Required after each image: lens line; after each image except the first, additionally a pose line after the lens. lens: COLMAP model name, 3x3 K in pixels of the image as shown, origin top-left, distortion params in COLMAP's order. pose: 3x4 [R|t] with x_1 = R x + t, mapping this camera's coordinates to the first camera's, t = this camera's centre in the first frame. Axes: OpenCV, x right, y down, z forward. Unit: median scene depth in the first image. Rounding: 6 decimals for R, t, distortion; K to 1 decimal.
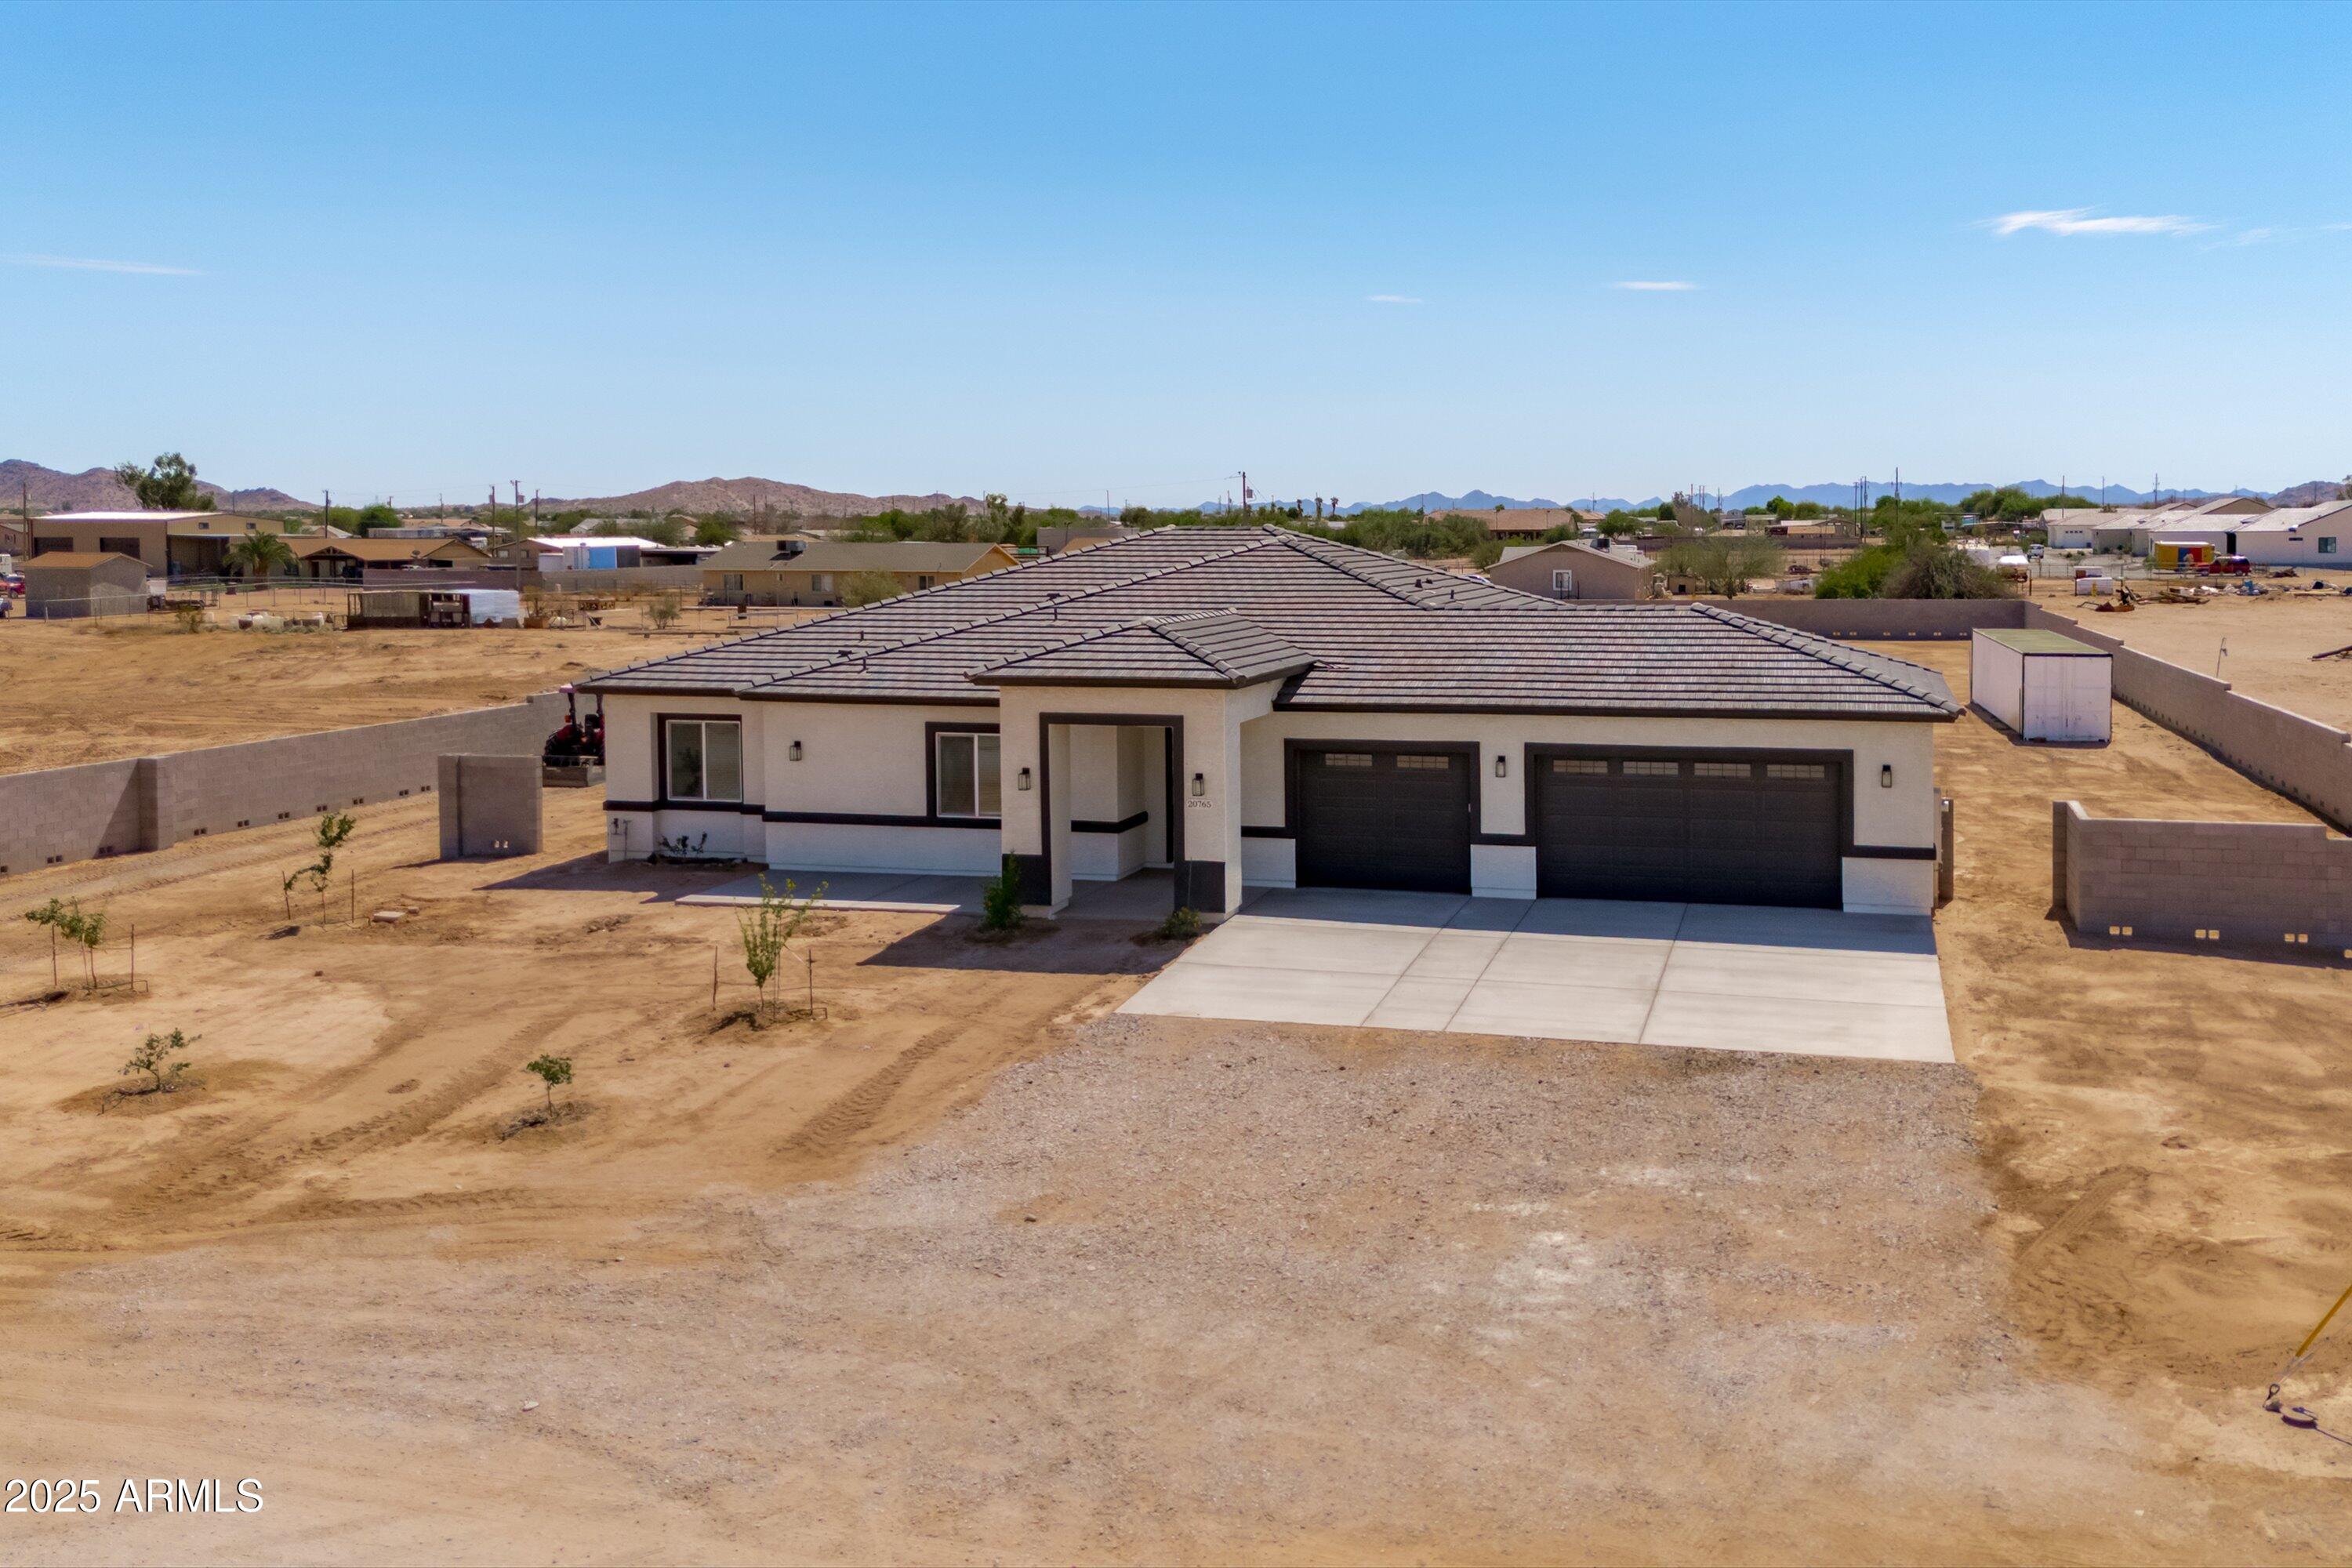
lens RADIAL K [[2087.4, 0, 1331.6], [0, 2087.4, 741.4], [0, 0, 1]] dist [0.123063, -0.105663]
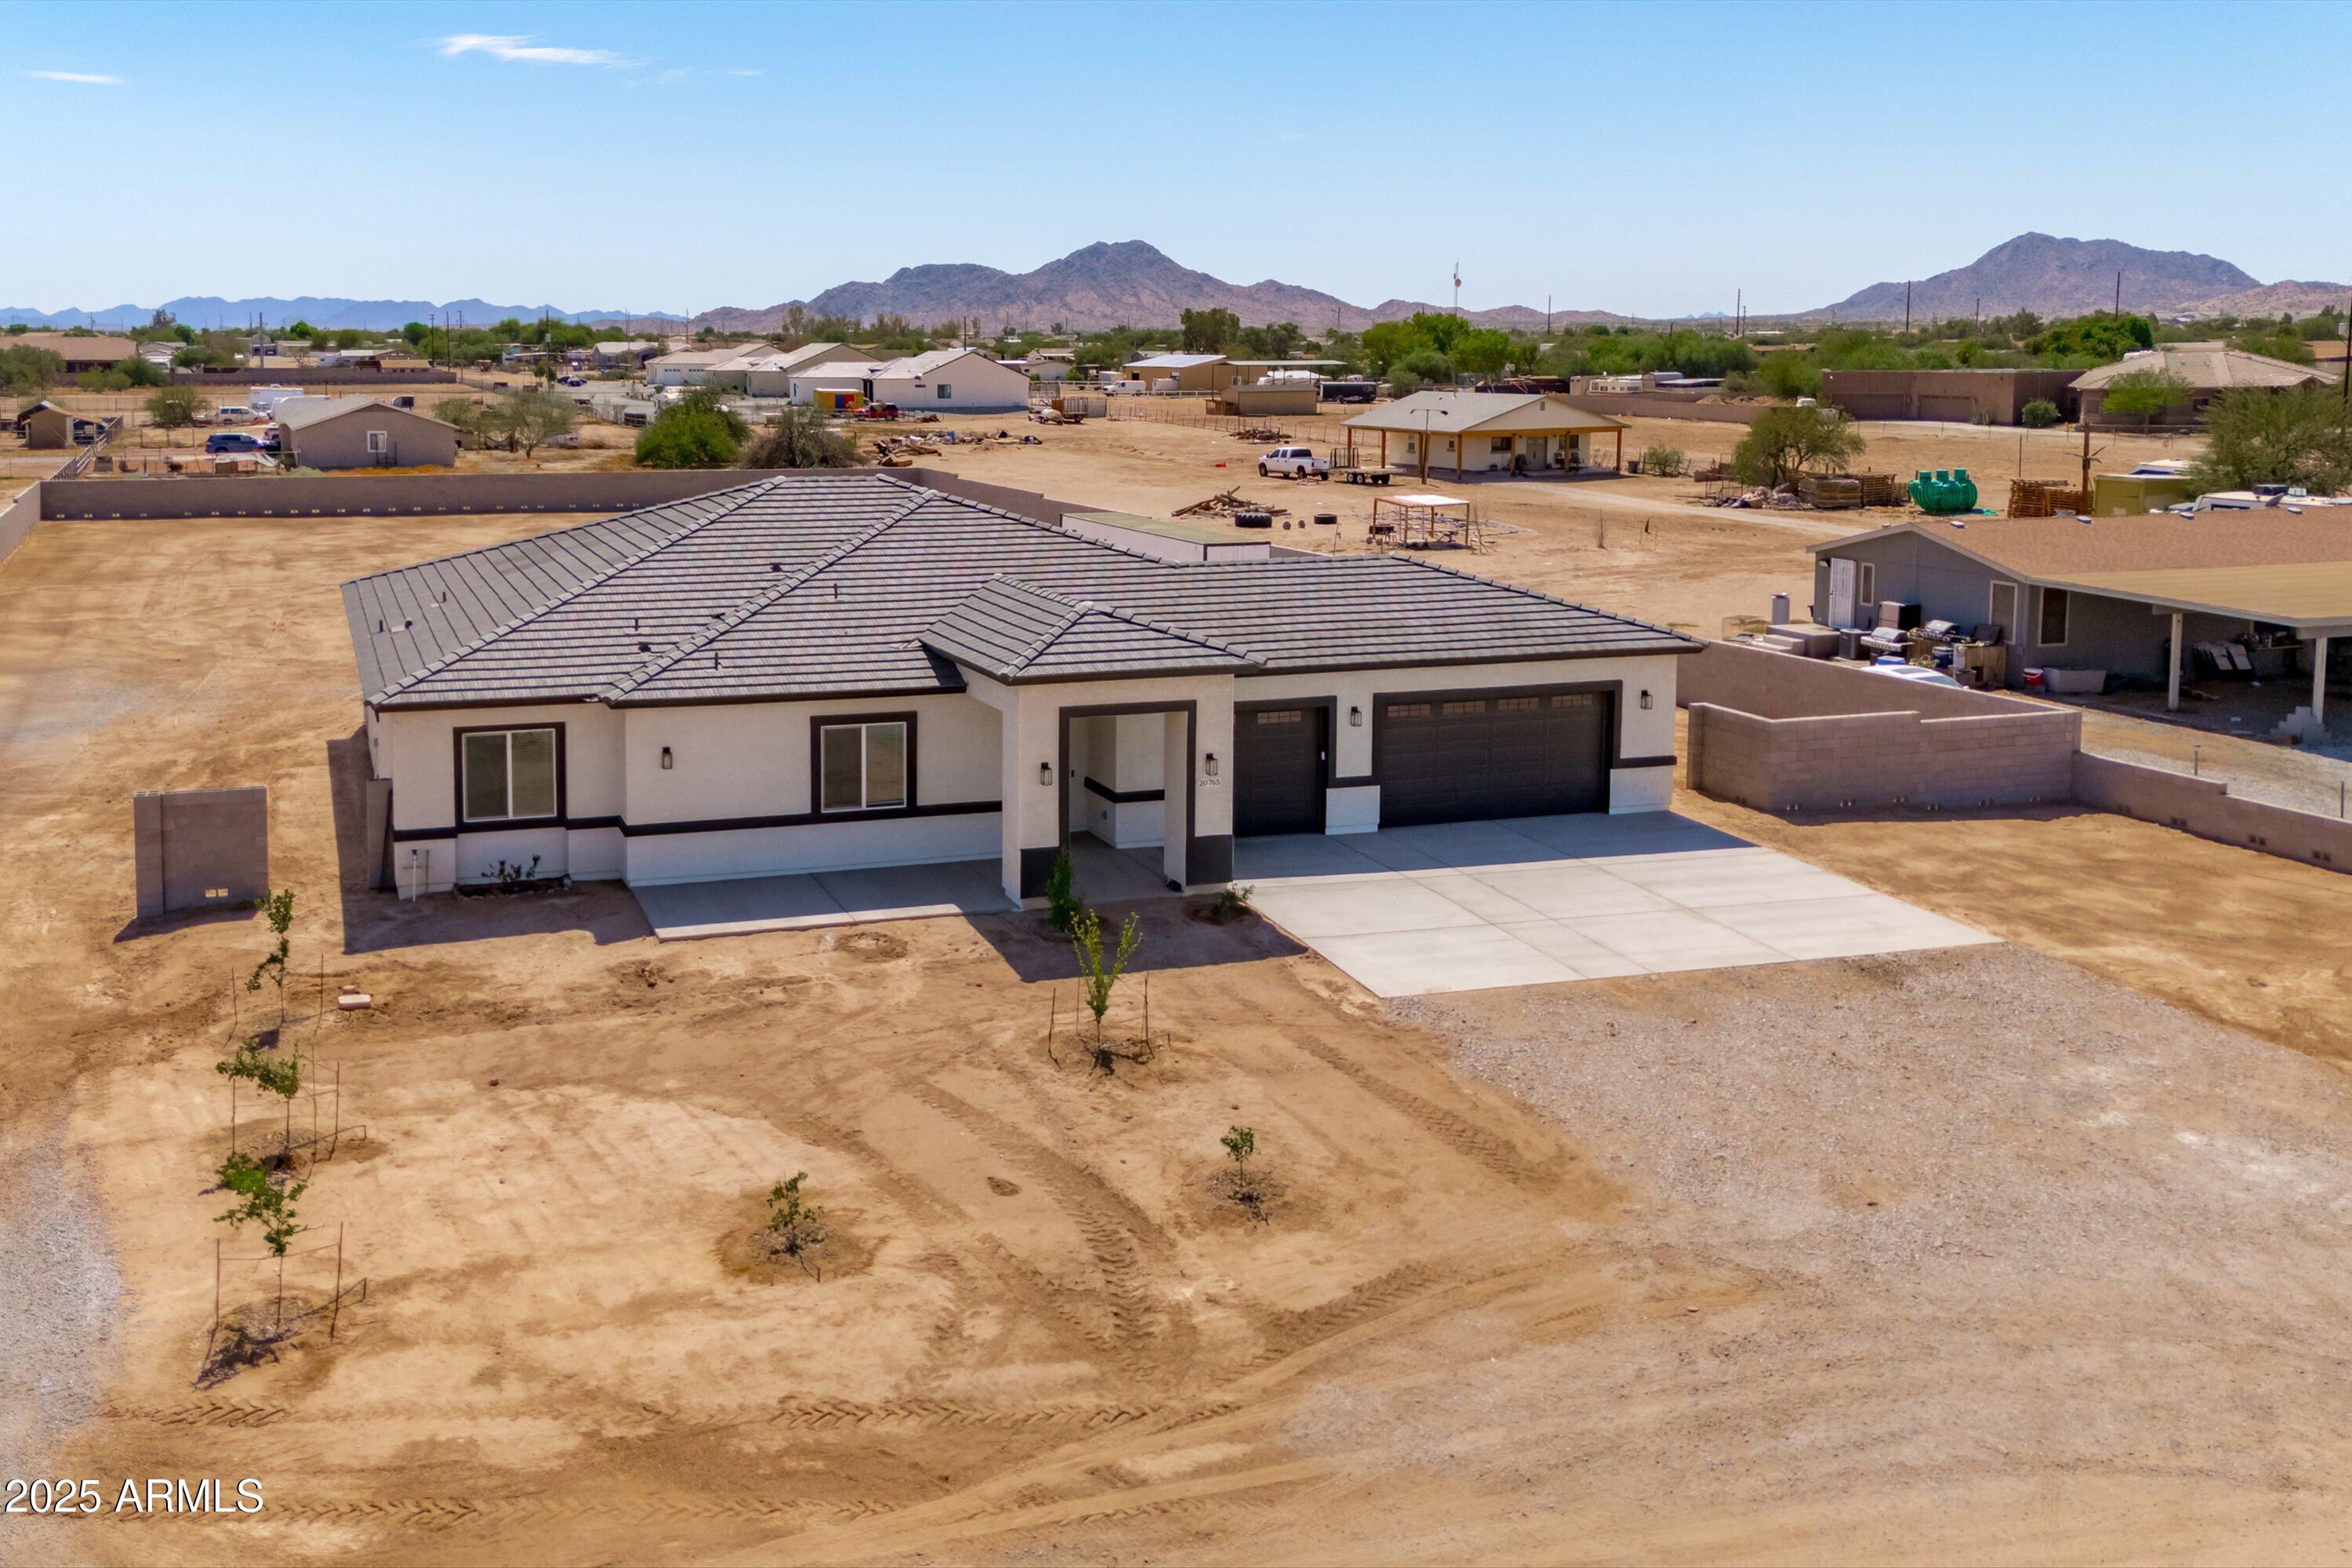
lens RADIAL K [[2083.1, 0, 944.6], [0, 2083.1, 747.2], [0, 0, 1]] dist [0.101370, -0.054369]
pose [[0.858915, -0.094286, 0.503365, -0.653013], [0.049542, 0.993593, 0.101576, -0.093548], [-0.509717, -0.062307, 0.858083, 0.158403]]
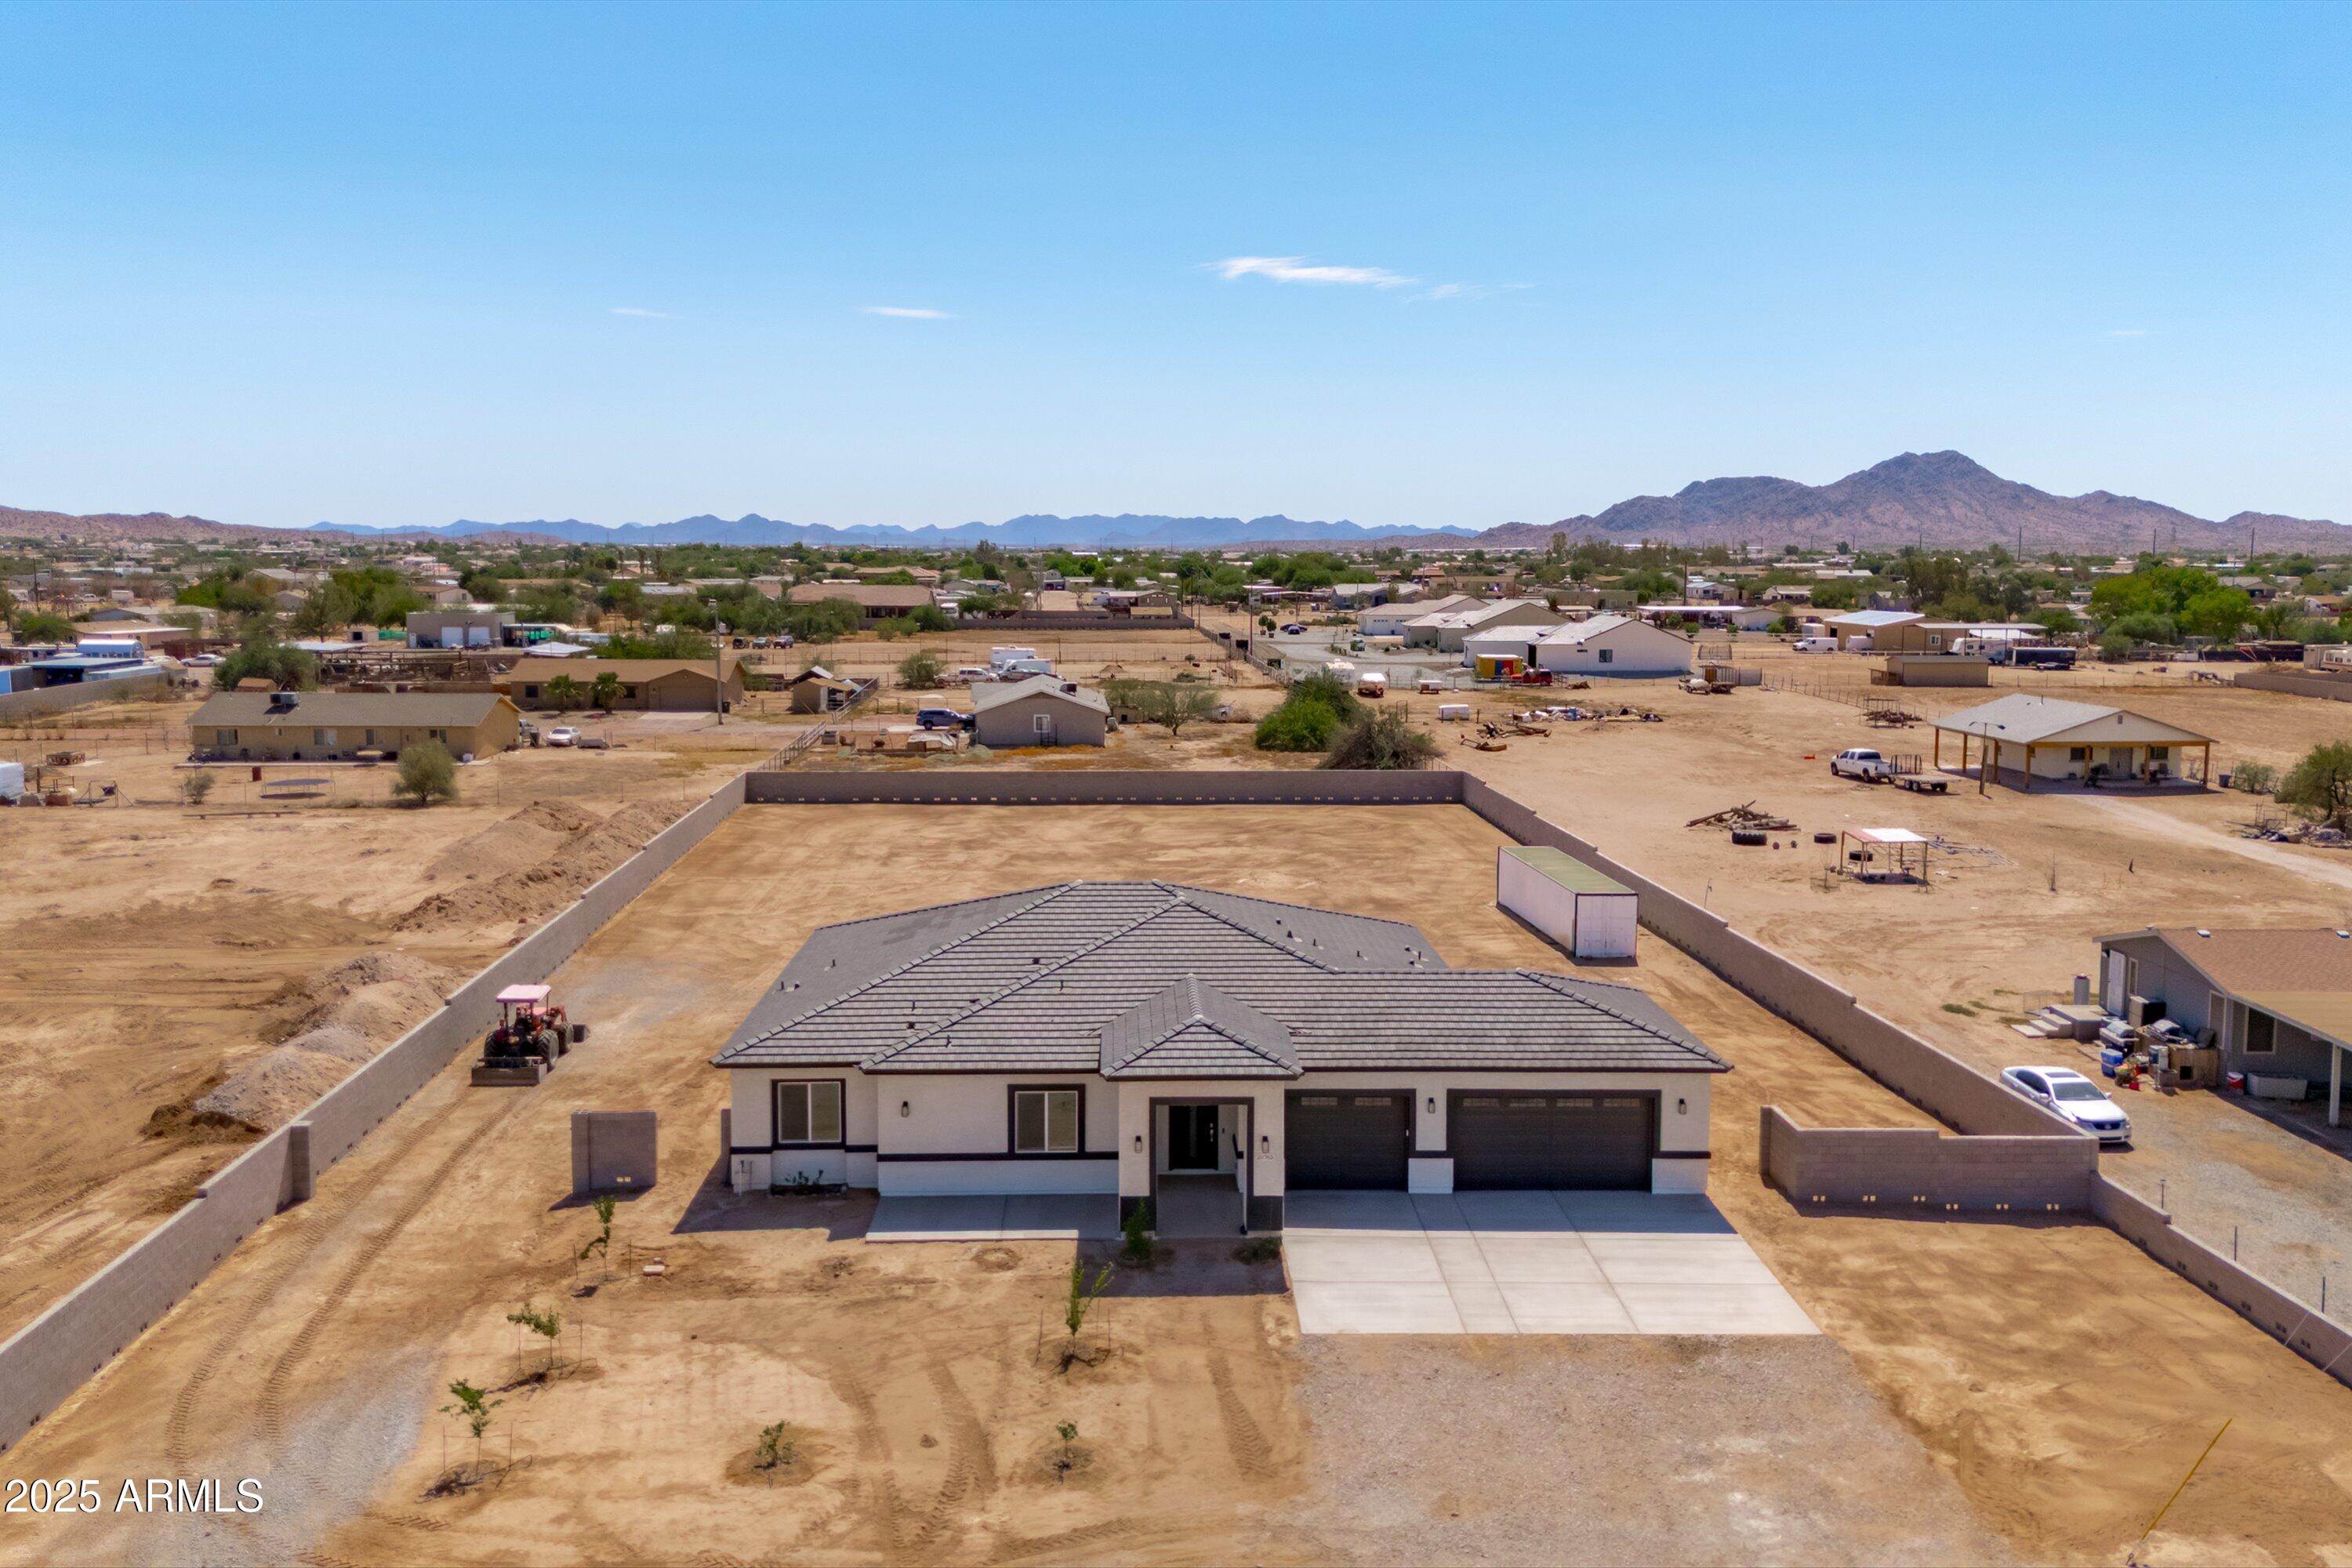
lens RADIAL K [[2054.5, 0, 1177.7], [0, 2054.5, 788.8], [0, 0, 1]] dist [0.105212, -0.093275]
pose [[0.963082, -0.023701, 0.268165, -0.466823], [0.020108, 0.999668, 0.016137, -0.234651], [-0.268458, -0.010150, 0.963238, -0.344553]]
